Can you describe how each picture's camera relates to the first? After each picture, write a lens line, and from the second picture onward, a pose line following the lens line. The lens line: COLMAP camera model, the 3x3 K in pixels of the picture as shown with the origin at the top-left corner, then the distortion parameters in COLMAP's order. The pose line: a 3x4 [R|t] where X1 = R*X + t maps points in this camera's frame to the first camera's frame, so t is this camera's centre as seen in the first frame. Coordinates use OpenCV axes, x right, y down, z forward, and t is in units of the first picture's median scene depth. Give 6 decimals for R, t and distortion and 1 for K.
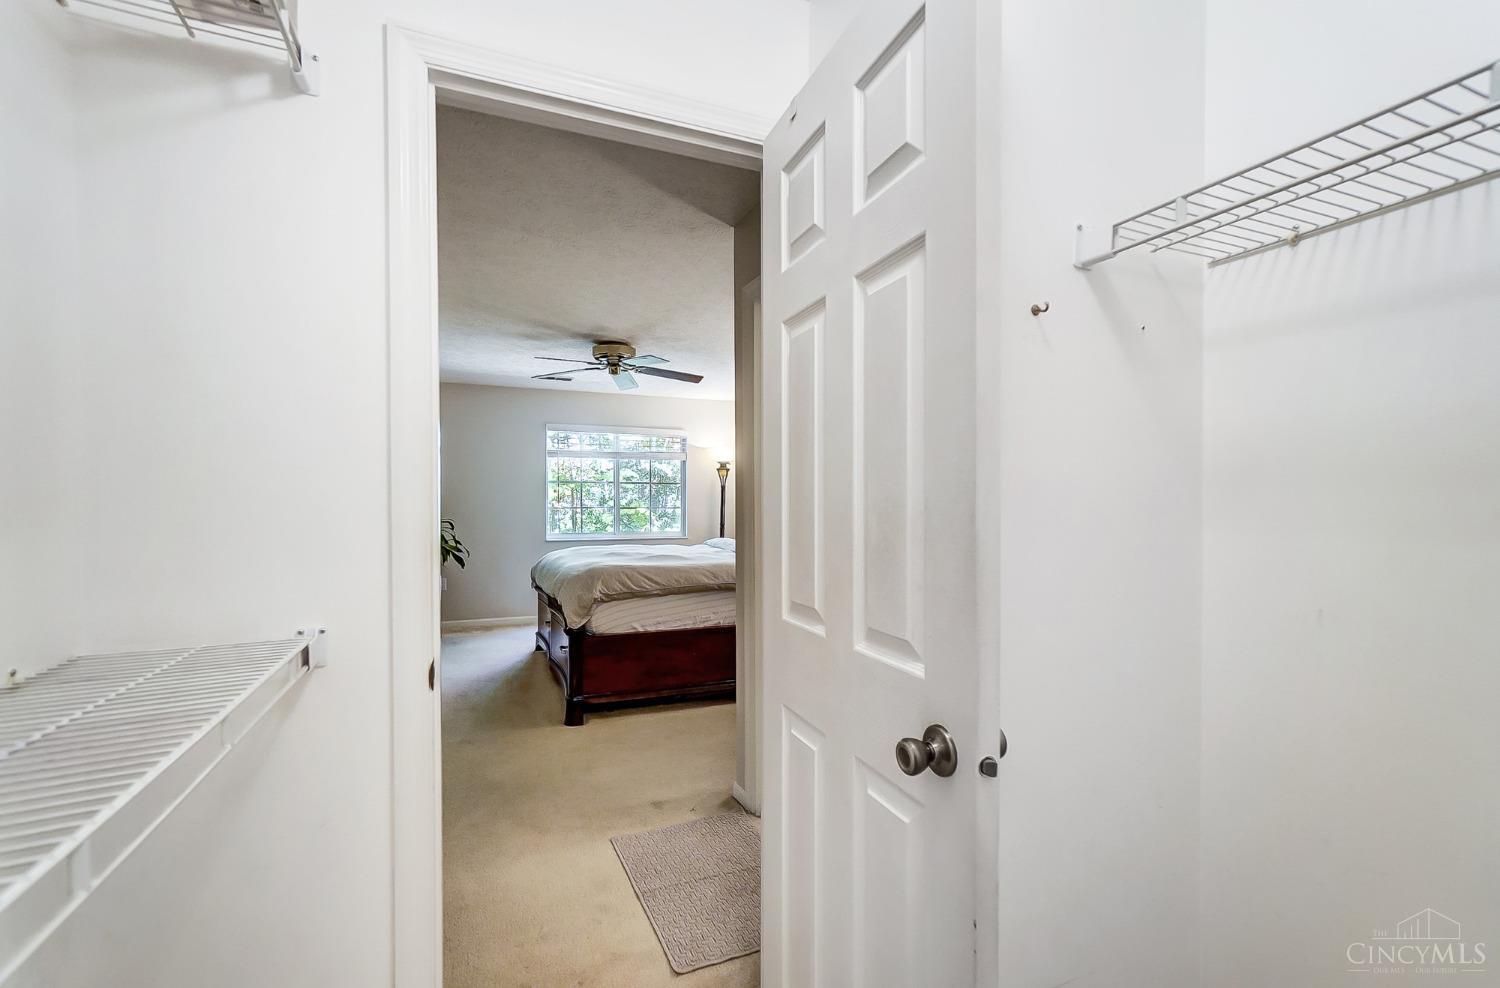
lens RADIAL K [[686.6, 0, 745.7], [0, 686.6, 500.9], [0, 0, 1]] dist [-0.079666, 0.031669]
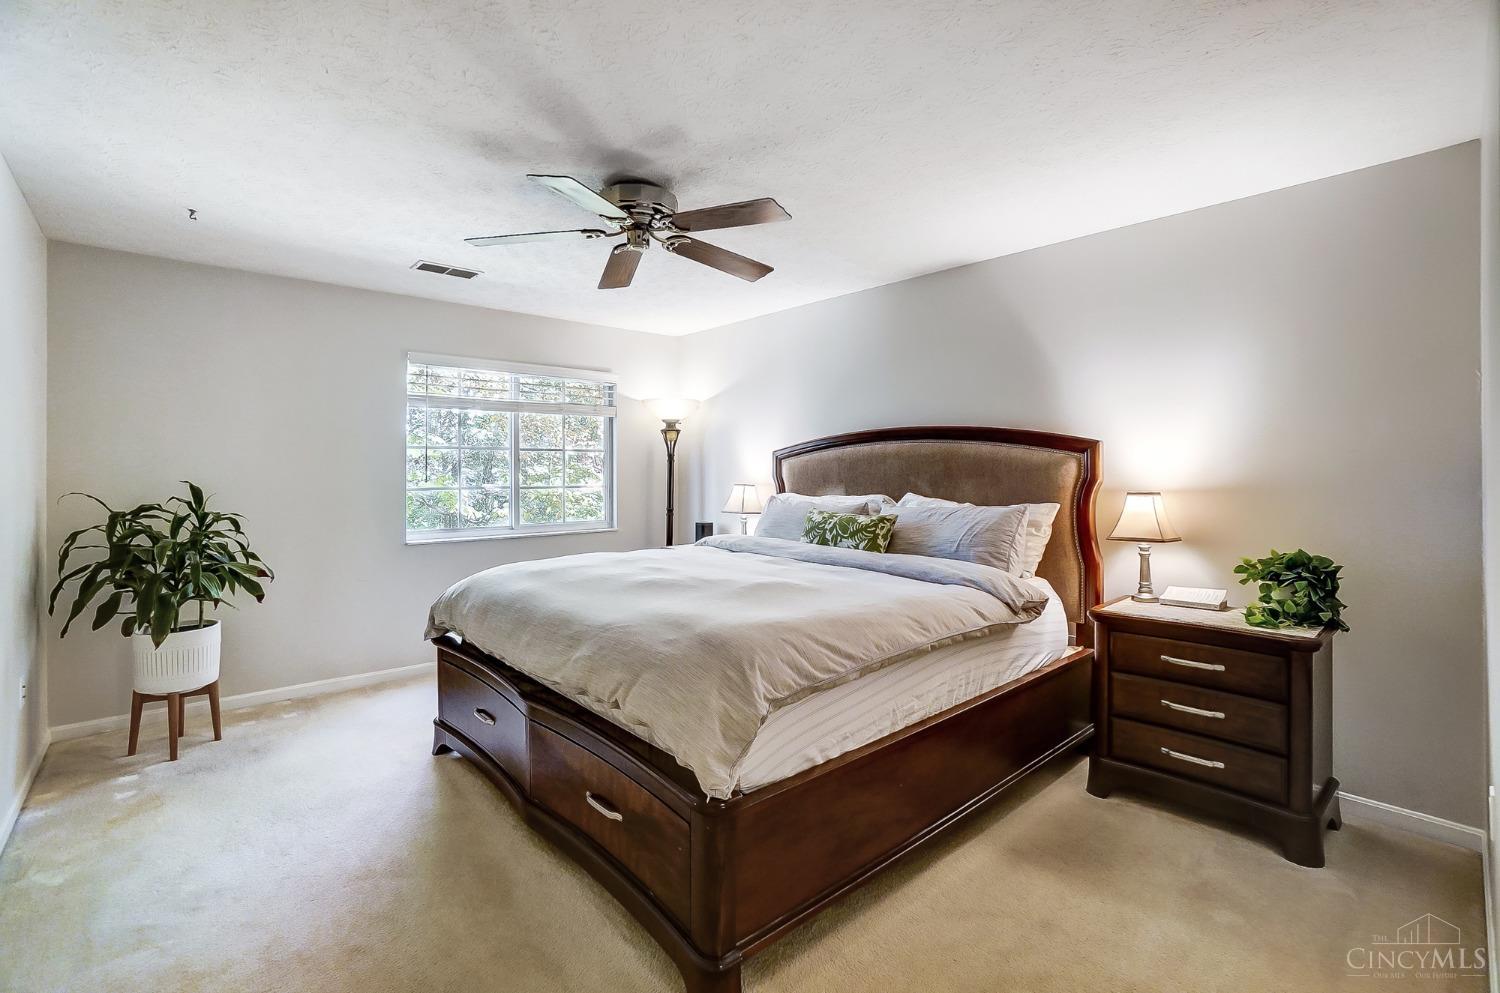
lens RADIAL K [[676.5, 0, 743.2], [0, 676.5, 489.1], [0, 0, 1]] dist [-0.056278, 0.026543]
pose [[0.944211, -0.008623, 0.329229, -0.339946], [-0.000035, 0.999655, 0.026282, -0.008473], [-0.329342, -0.024827, 0.943884, 0.565738]]
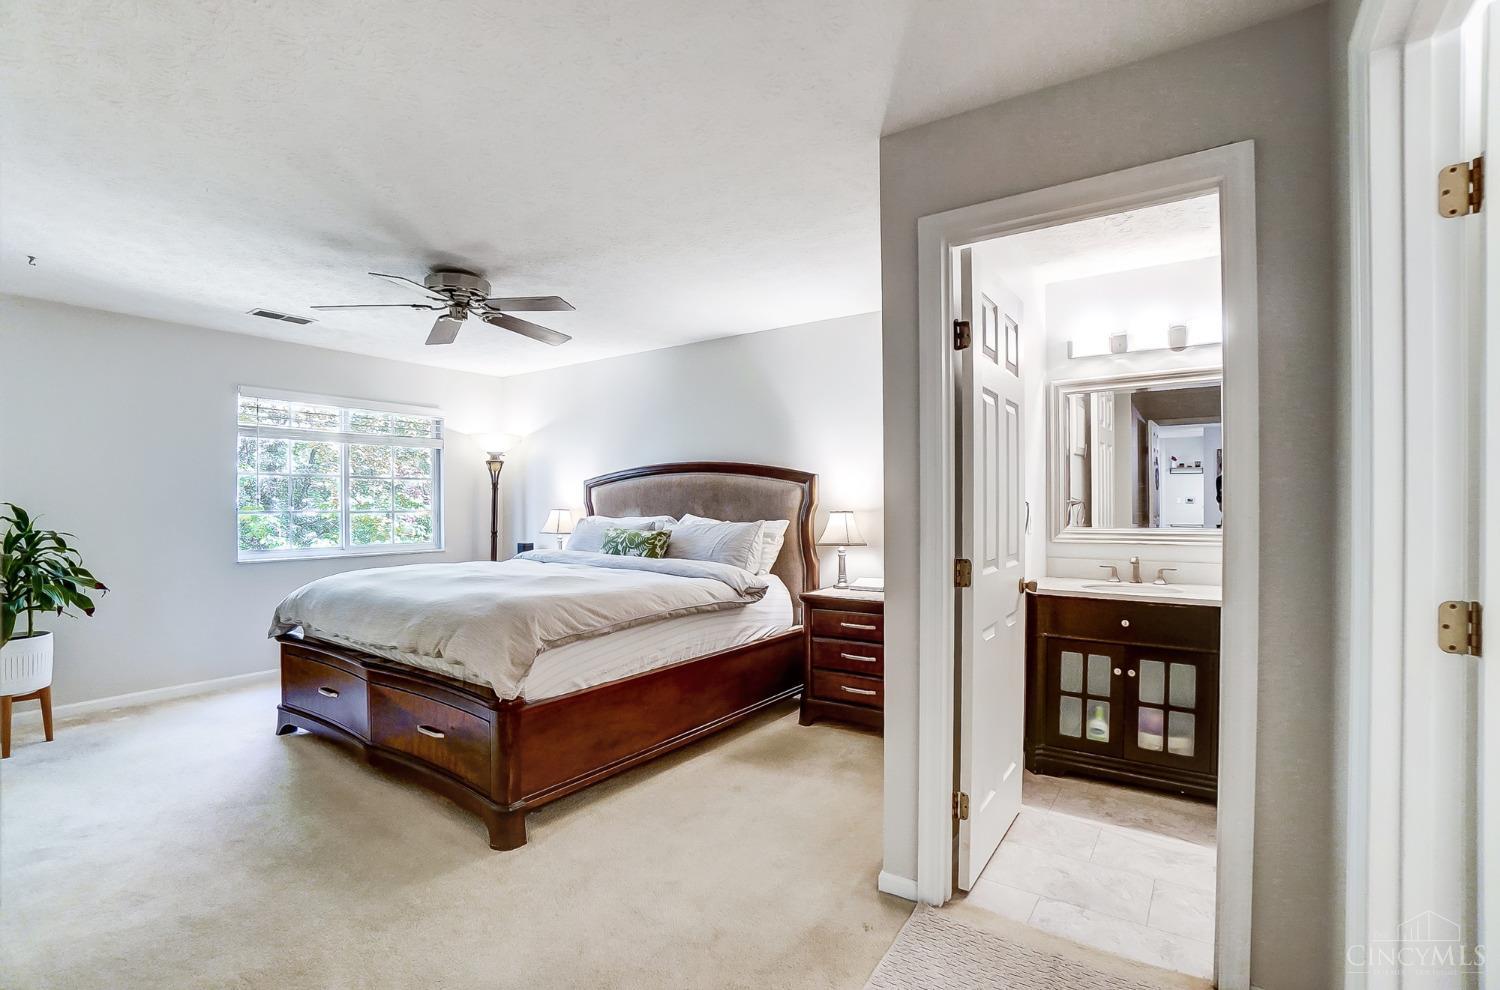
lens RADIAL K [[688.7, 0, 754.7], [0, 688.7, 520.5], [0, 0, 1]] dist [-0.059911, 0.026861]
pose [[0.840449, -0.011675, 0.541765, -0.370177], [-0.002216, 0.999685, 0.024981, 0.001454], [-0.541886, -0.022195, 0.840159, 0.308618]]
